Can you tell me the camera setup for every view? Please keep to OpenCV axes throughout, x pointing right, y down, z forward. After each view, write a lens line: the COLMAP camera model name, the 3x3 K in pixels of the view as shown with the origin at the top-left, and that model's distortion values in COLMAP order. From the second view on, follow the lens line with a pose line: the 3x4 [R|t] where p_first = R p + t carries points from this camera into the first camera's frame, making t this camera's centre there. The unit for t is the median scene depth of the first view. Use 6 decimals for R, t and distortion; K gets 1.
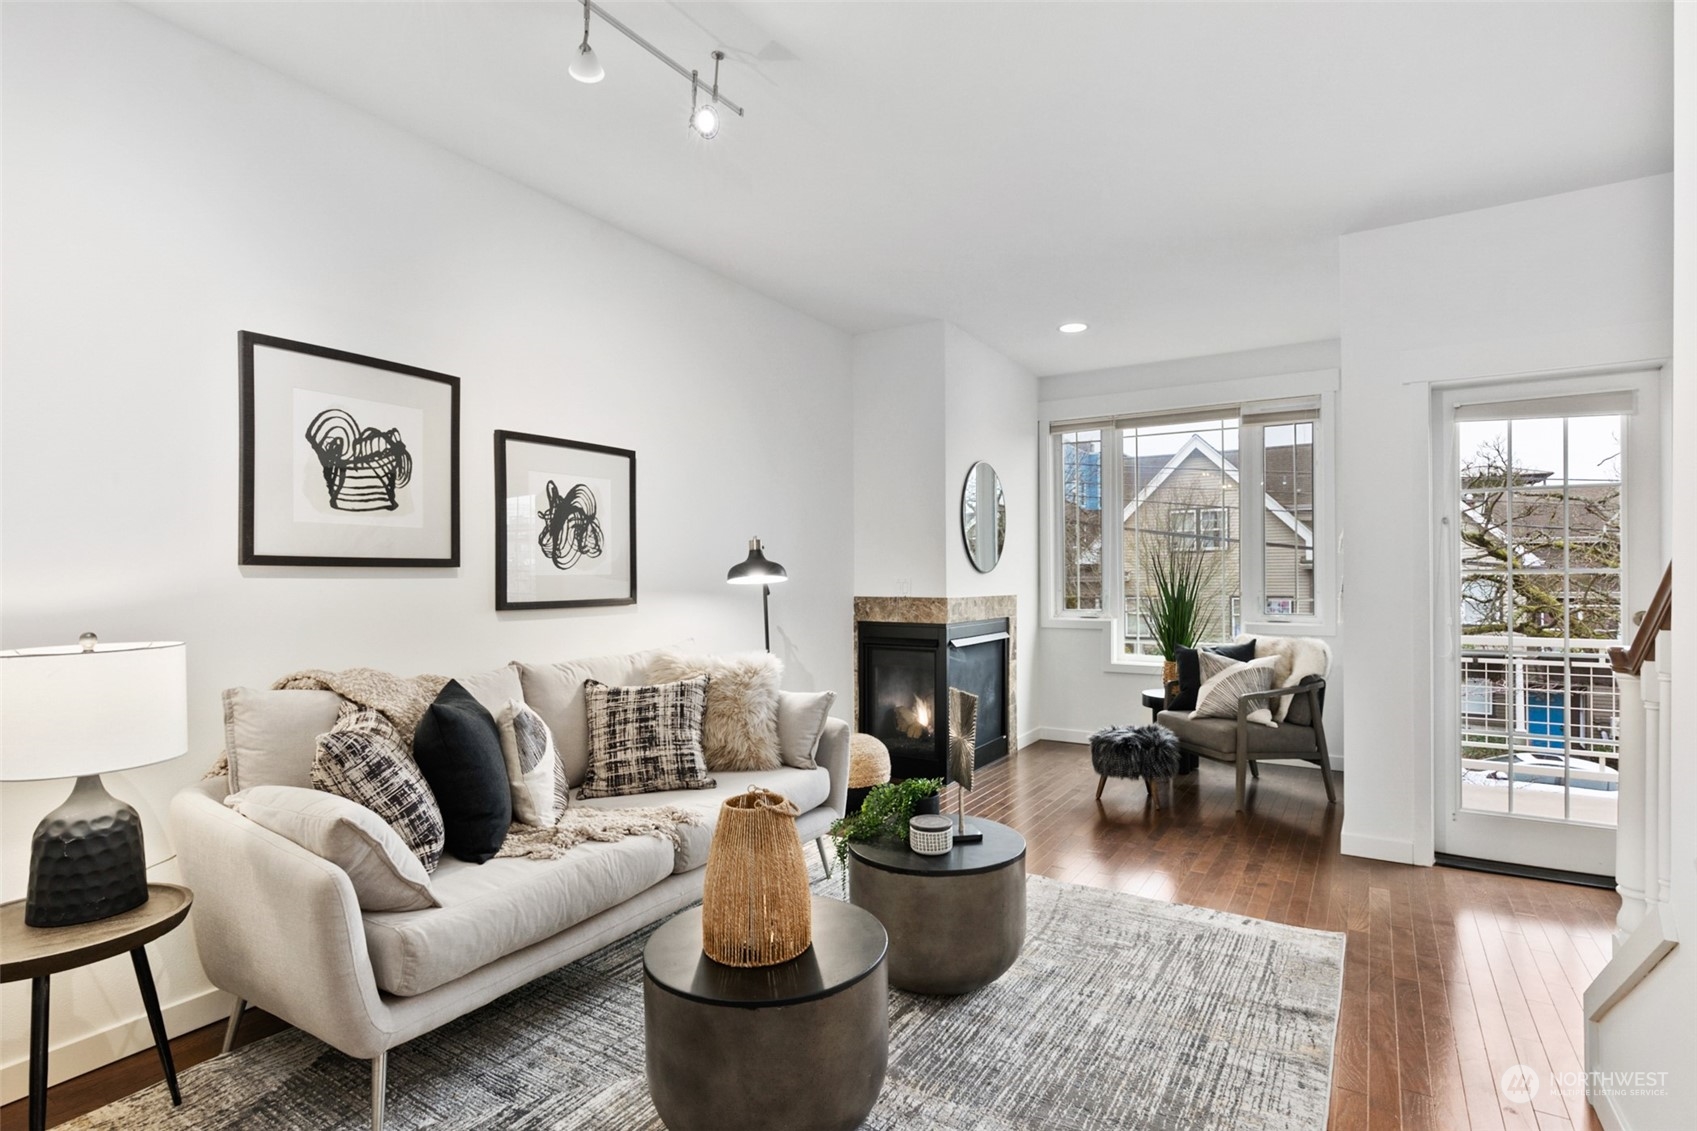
lens RADIAL K [[851.2, 0, 845.6], [0, 851.2, 574.7], [0, 0, 1]] dist [-0.004827, -0.001477]
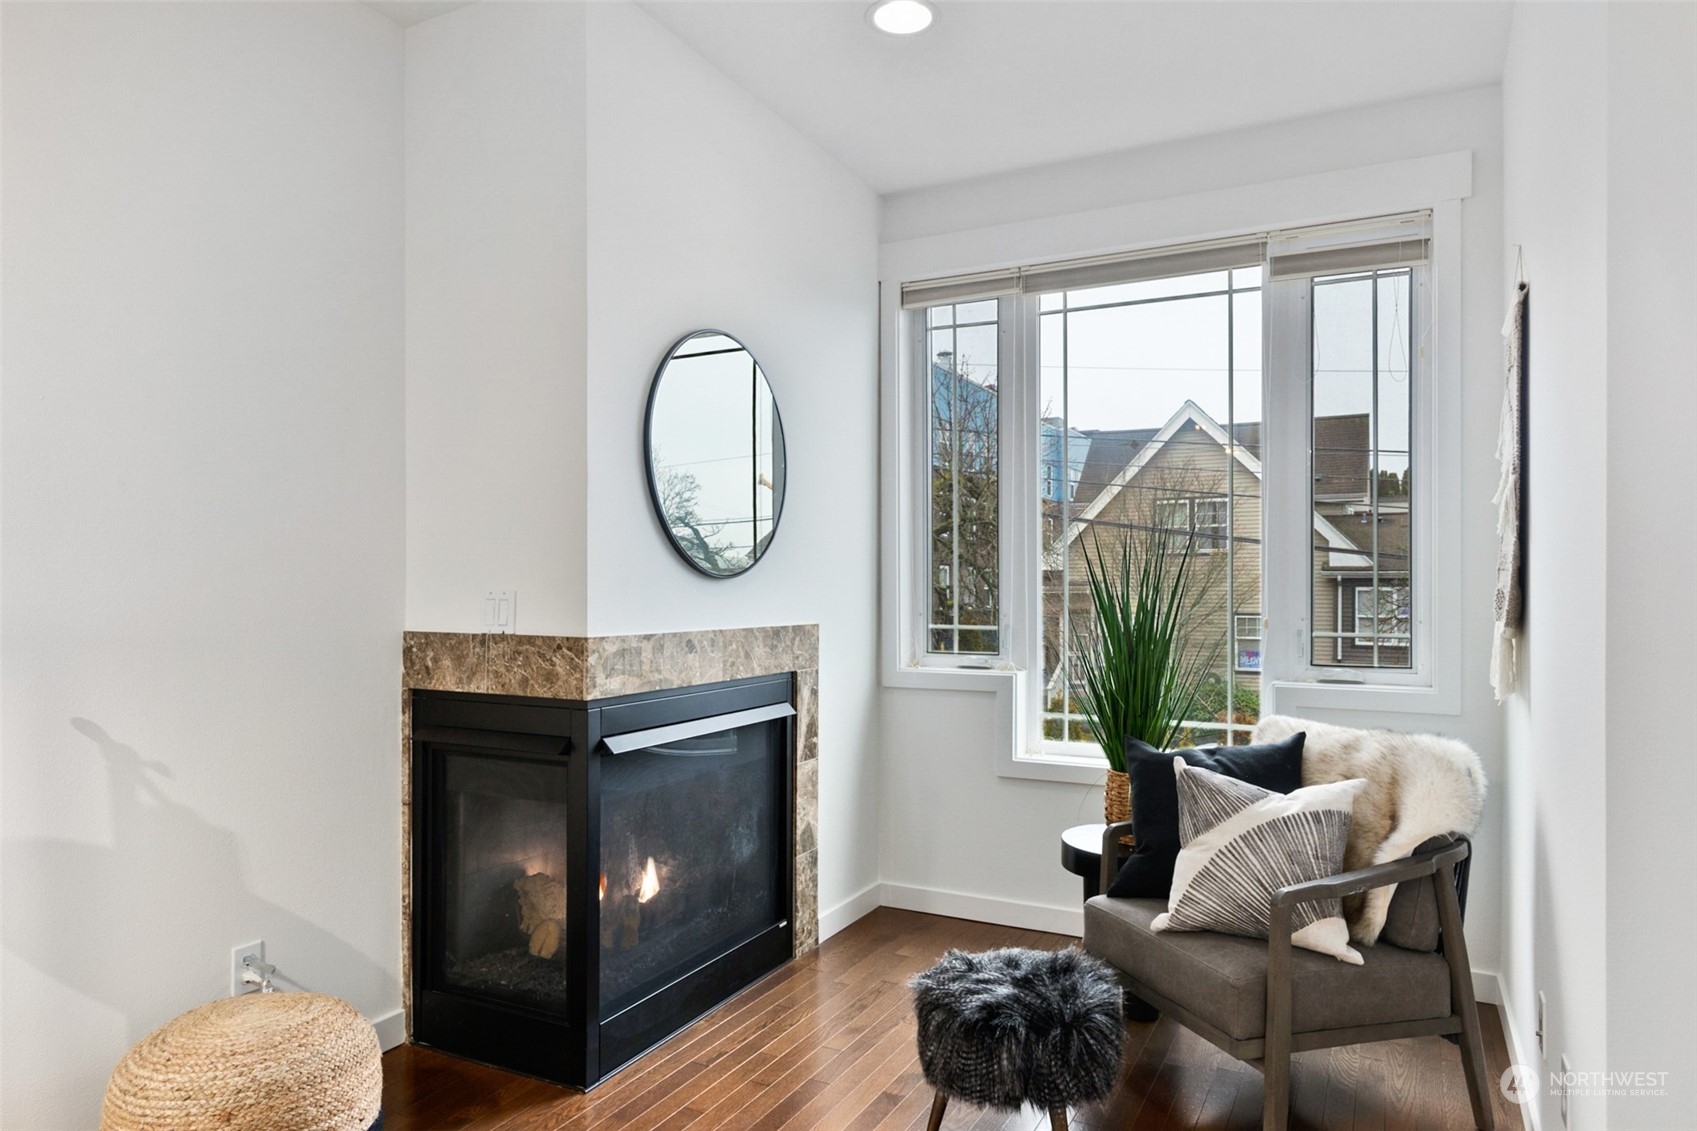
lens RADIAL K [[1066.1, 0, 850.9], [0, 1066.1, 583.8], [0, 0, 1]] dist [-0.001433, 0.003596]
pose [[0.996624, 0.005002, 0.081946, 0.192156], [-0.005053, 0.999987, 0.000413, 0.000155], [-0.081942, -0.000826, 0.996637, 0.443871]]
